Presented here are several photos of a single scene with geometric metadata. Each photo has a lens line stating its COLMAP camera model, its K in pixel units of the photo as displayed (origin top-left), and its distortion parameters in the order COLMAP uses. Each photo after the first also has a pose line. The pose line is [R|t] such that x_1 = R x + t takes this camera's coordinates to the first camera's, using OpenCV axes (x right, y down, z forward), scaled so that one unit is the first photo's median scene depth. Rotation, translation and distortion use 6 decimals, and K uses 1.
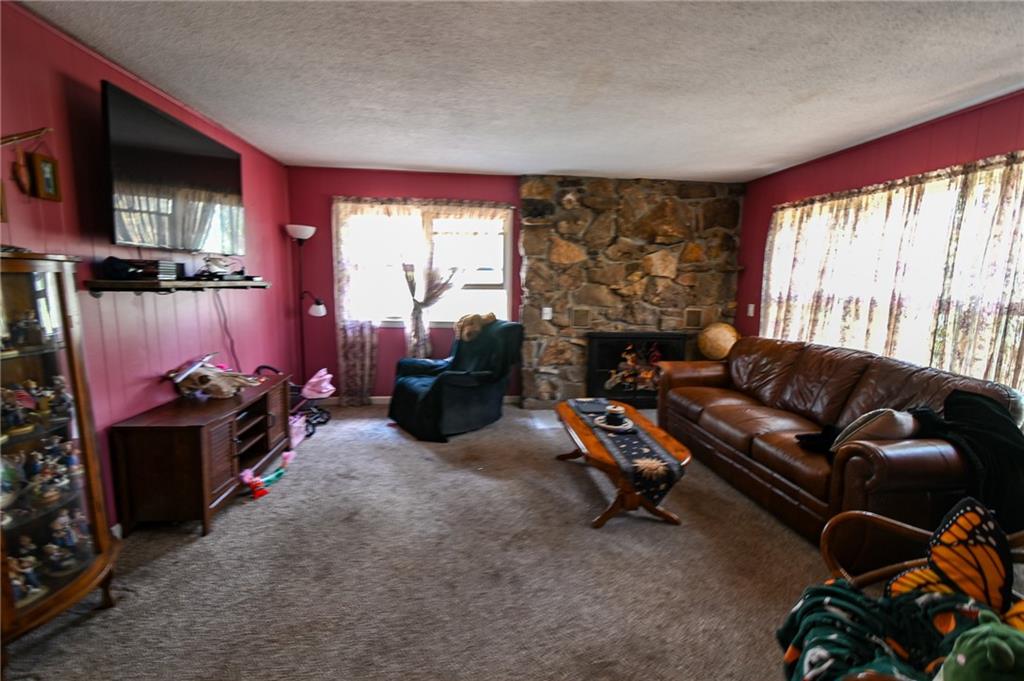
lens RADIAL K [[452.3, 0, 511.4], [0, 452.3, 344.3], [0, 0, 1]] dist [0.008325, -0.000926]
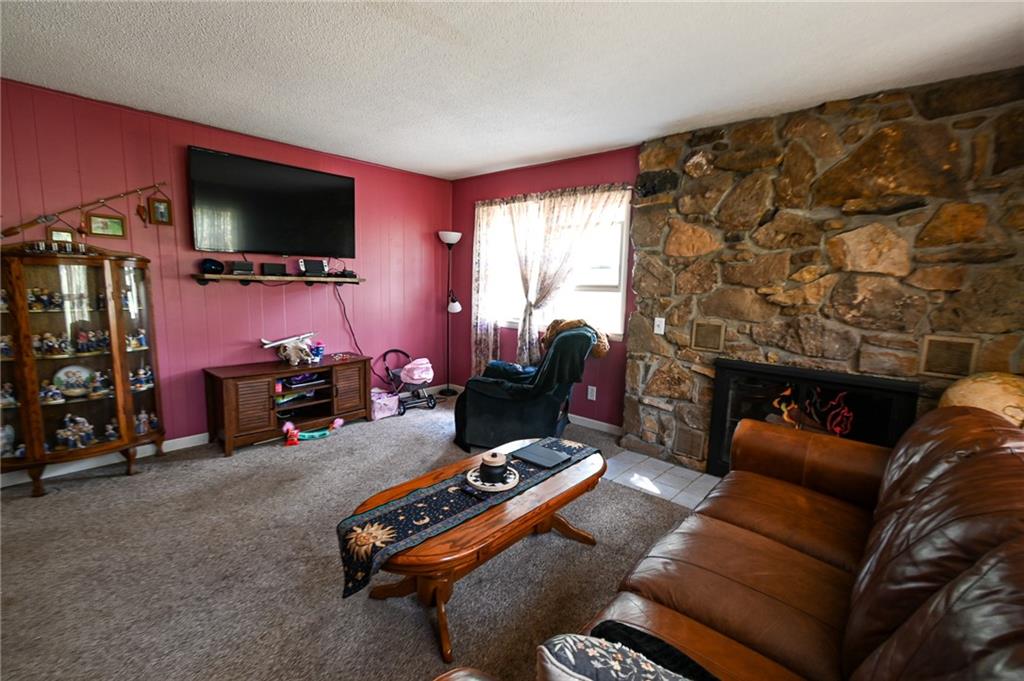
lens RADIAL K [[452.3, 0, 512.5], [0, 452.3, 342.4], [0, 0, 1]] dist [0.008325, -0.000926]
pose [[0.681813, 0.097853, -0.724952, 0.450611], [-0.115527, 0.992980, 0.025379, -0.032430], [0.722347, 0.066448, 0.688331, 0.328713]]
